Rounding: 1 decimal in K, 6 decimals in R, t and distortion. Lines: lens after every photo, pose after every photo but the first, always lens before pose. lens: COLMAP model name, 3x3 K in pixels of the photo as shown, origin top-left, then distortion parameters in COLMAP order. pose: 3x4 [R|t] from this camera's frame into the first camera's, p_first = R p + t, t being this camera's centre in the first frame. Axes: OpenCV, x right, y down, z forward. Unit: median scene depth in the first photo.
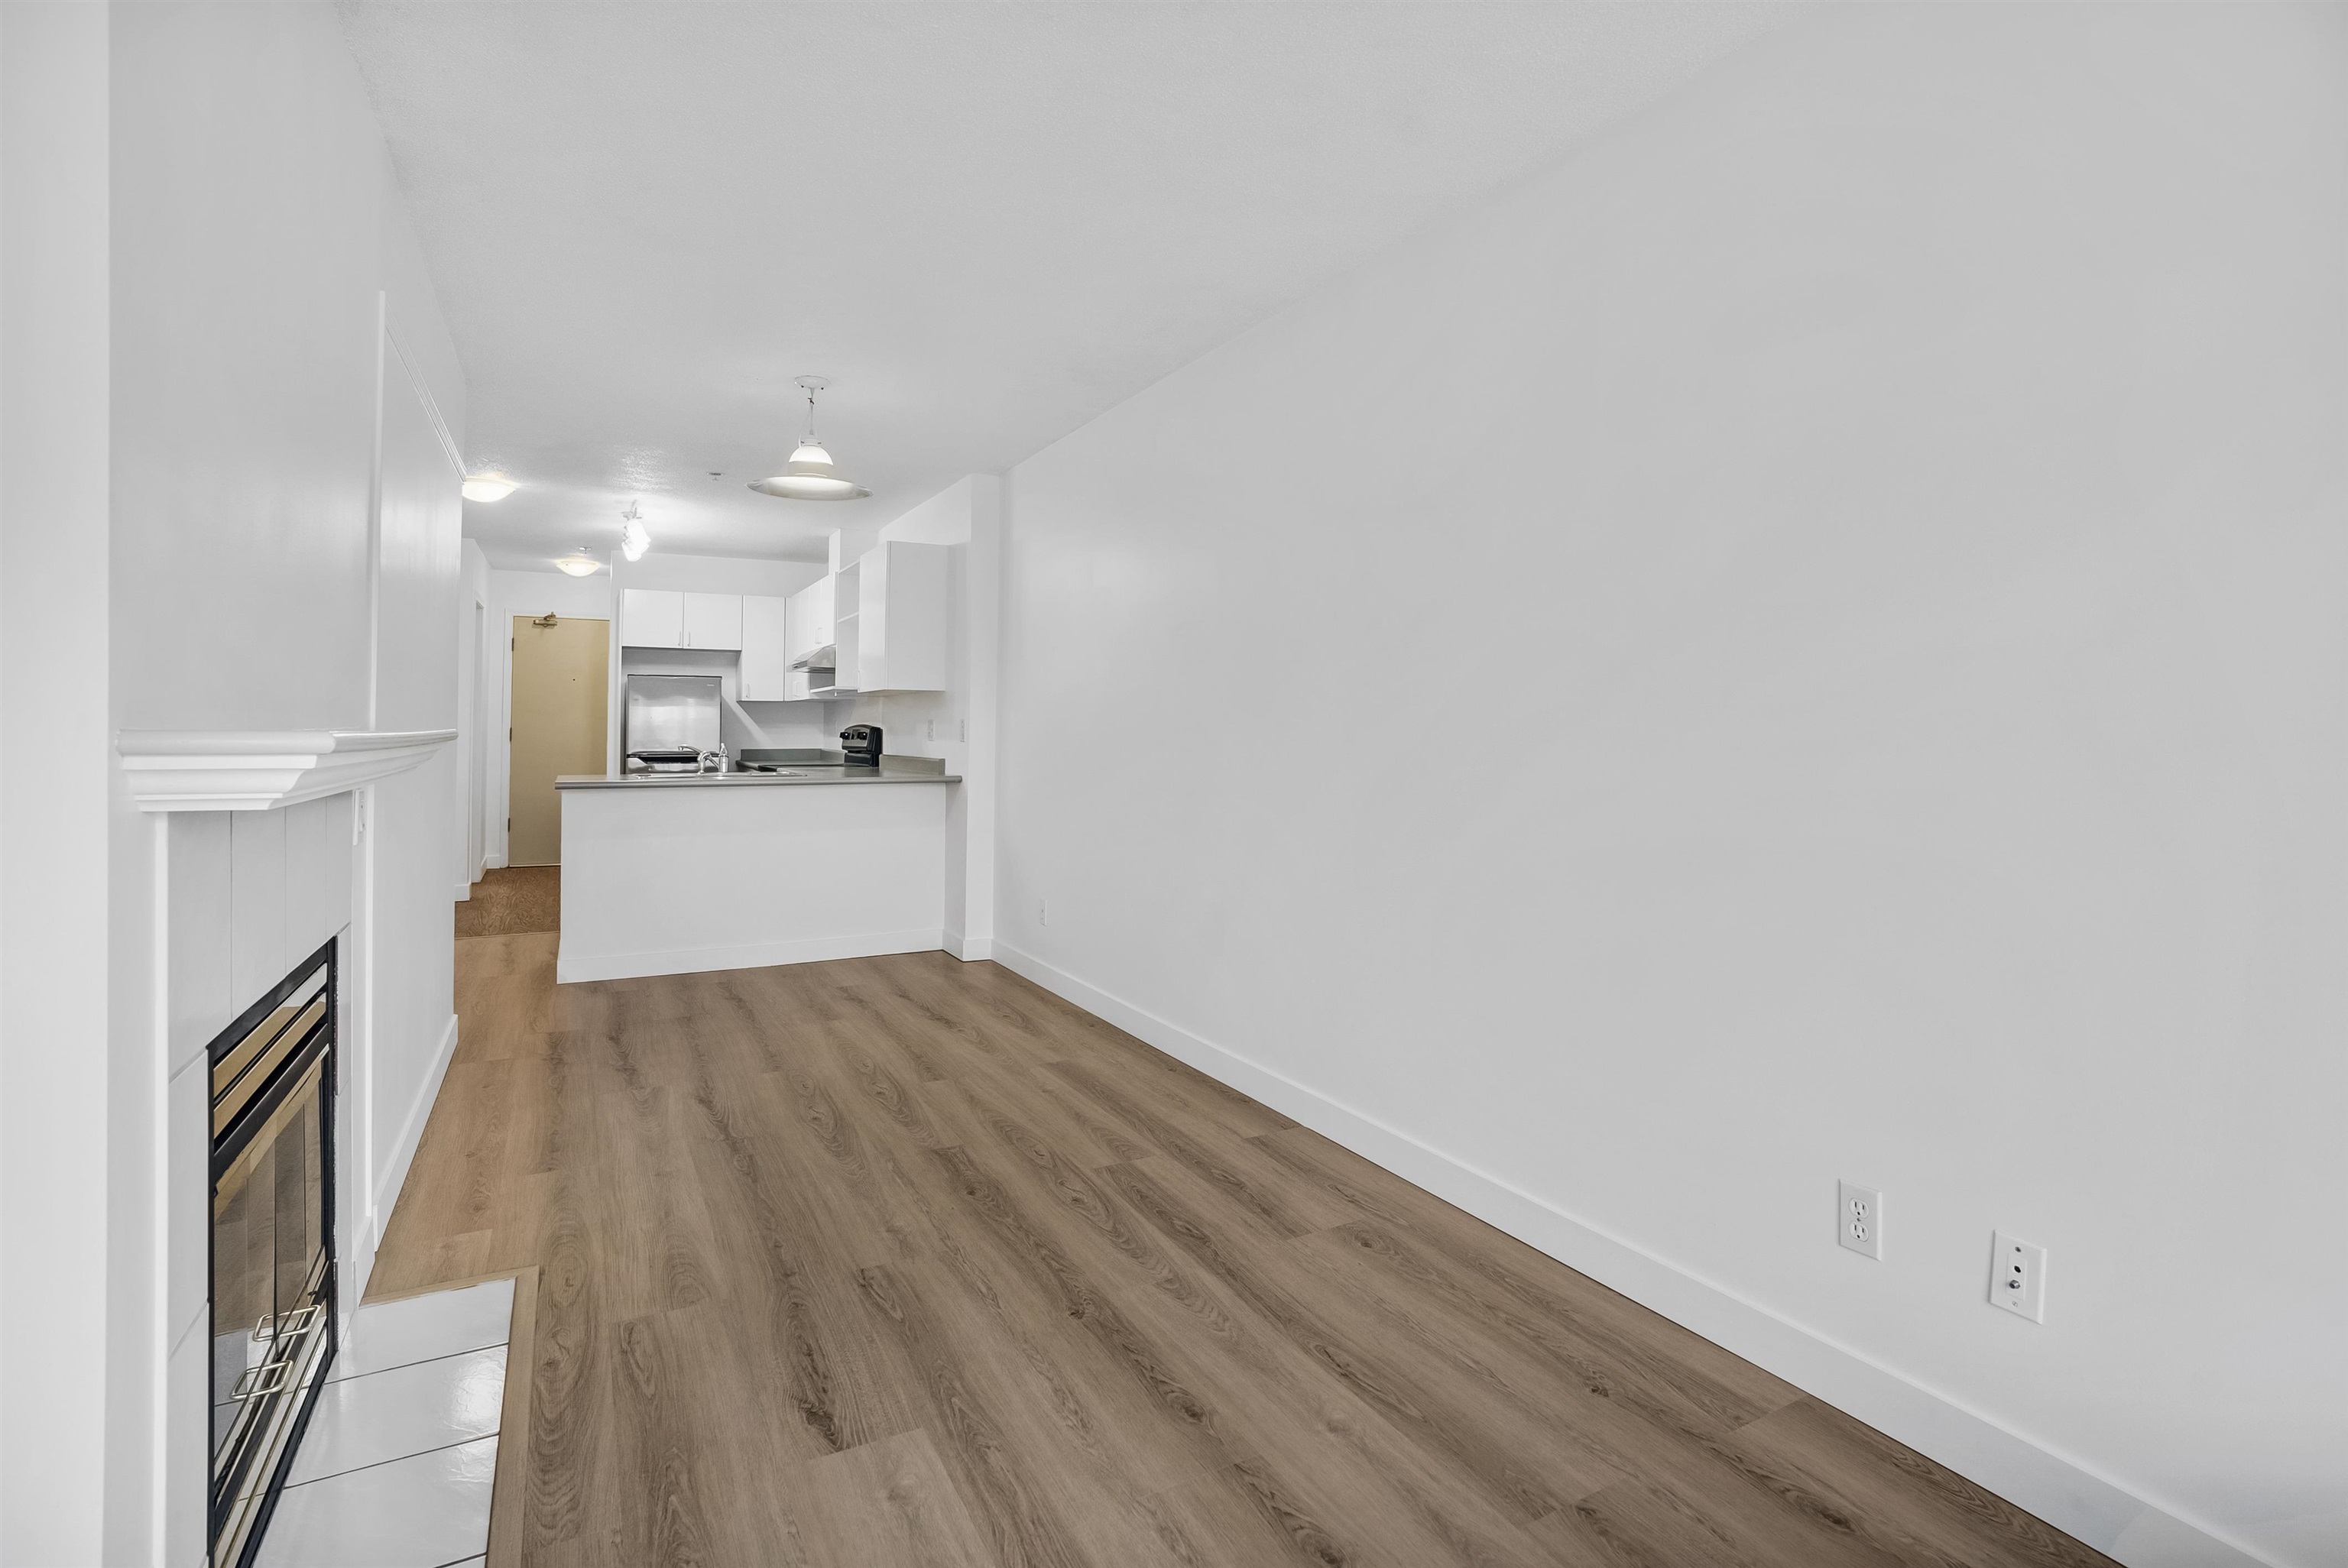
lens RADIAL K [[1147.7, 0, 1169.9], [0, 1147.7, 717.5], [0, 0, 1]] dist [-0.057382, 0.034665]
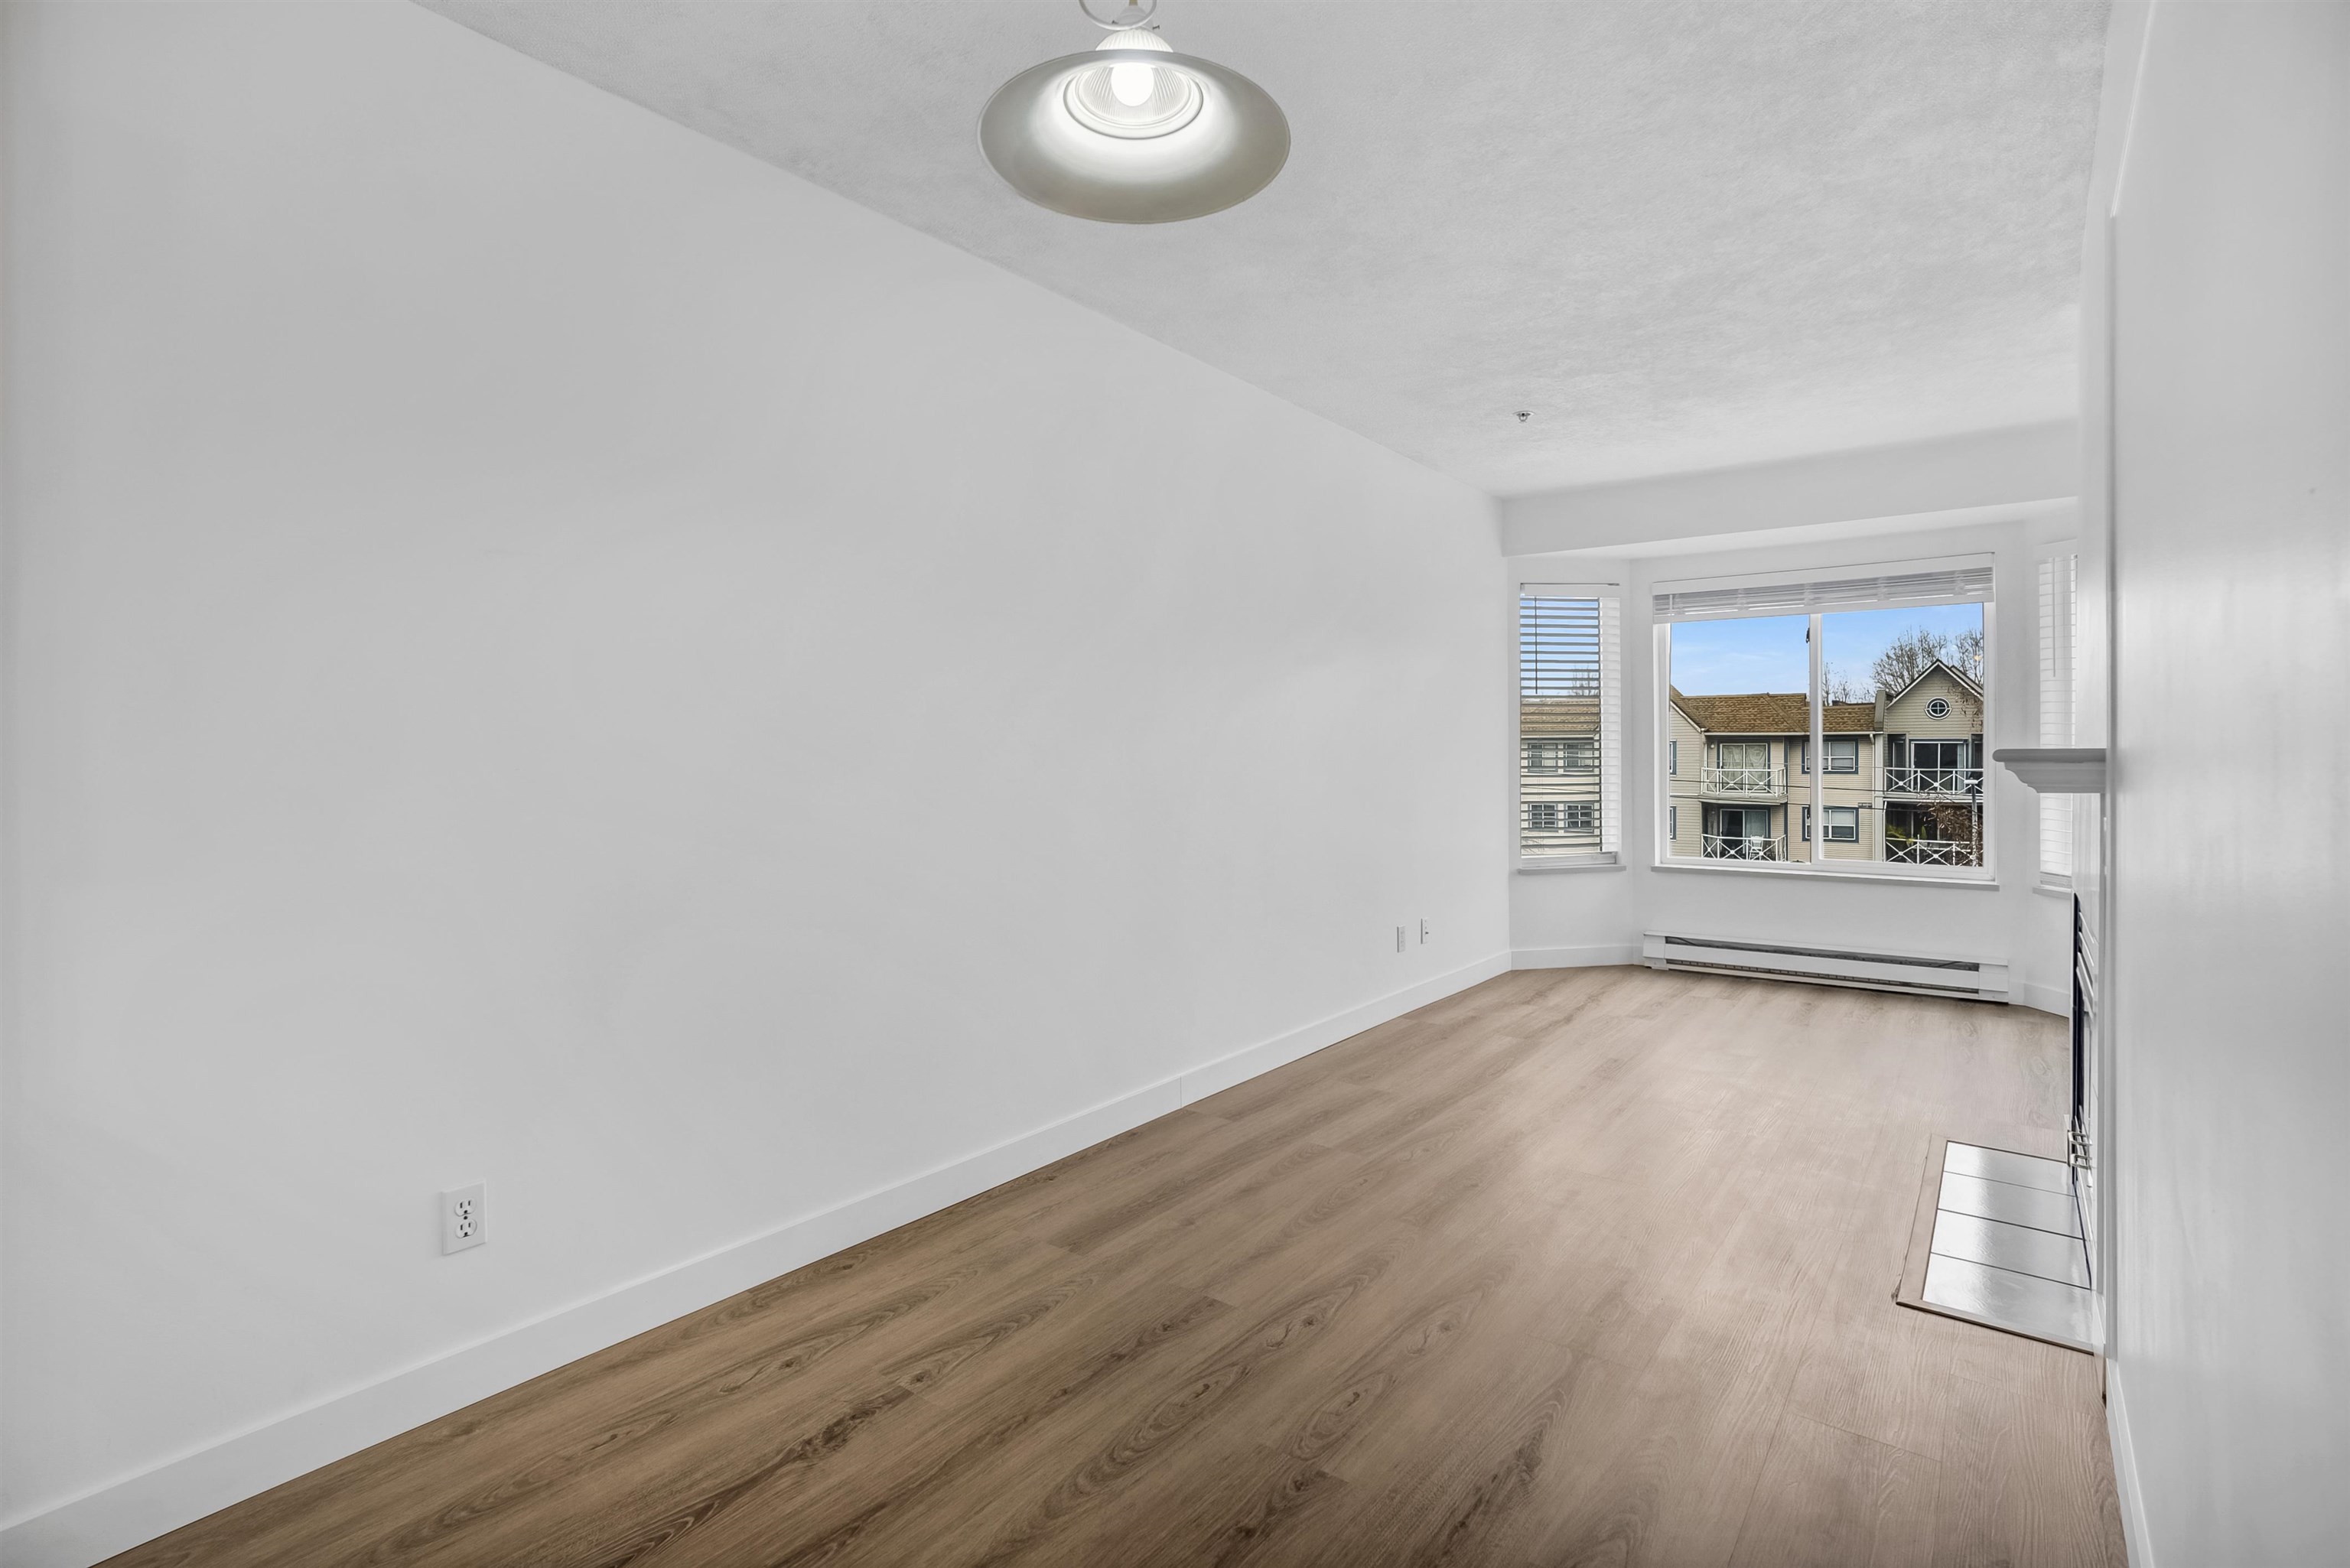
lens RADIAL K [[1104.0, 0, 1175.0], [0, 1104.0, 784.0], [0, 0, 1]] dist [-0.043119, 0.000149]
pose [[-0.419005, -0.023830, 0.907671, -0.691506], [-0.008413, 0.999715, 0.022362, 0.017206], [-0.907945, 0.001734, -0.419086, 1.194350]]
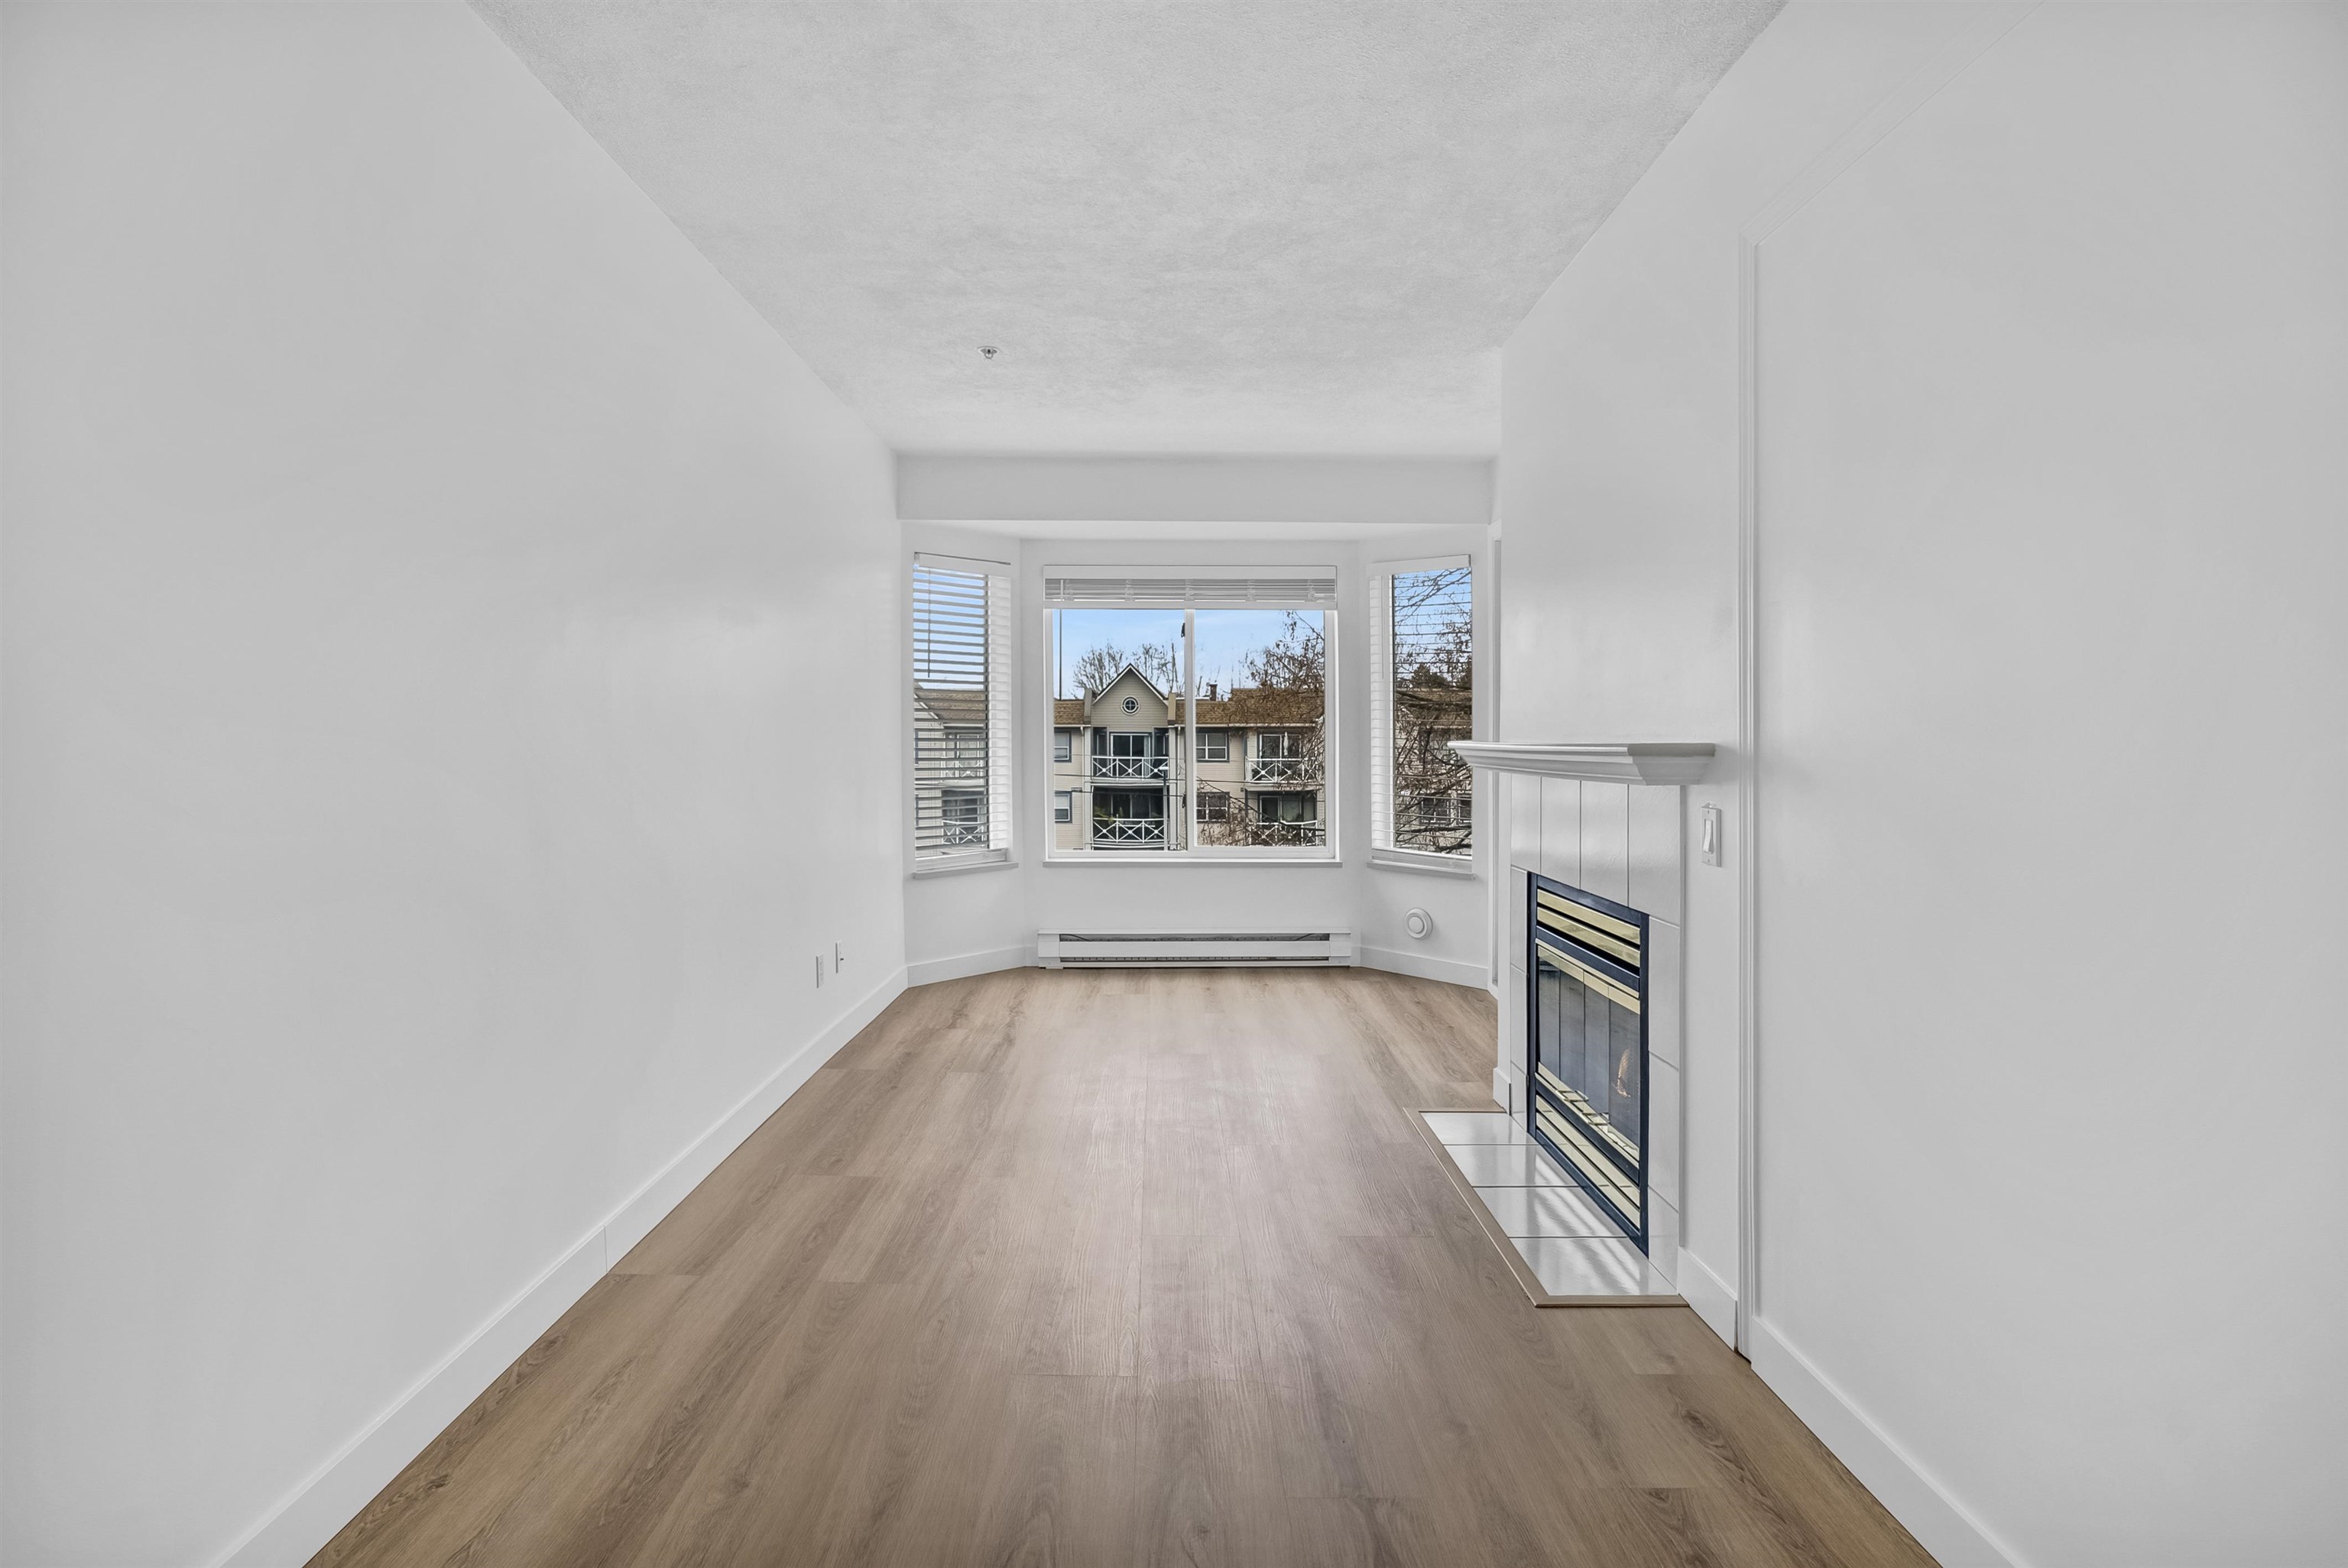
lens RADIAL K [[1126.4, 0, 1170.2], [0, 1126.4, 762.3], [0, 0, 1]] dist [-0.049636, 0.029081]
pose [[-0.890169, -0.010810, 0.455503, -0.434428], [-0.008995, 0.999941, 0.006152, 0.016983], [-0.455542, 0.001379, -0.890213, 1.209322]]
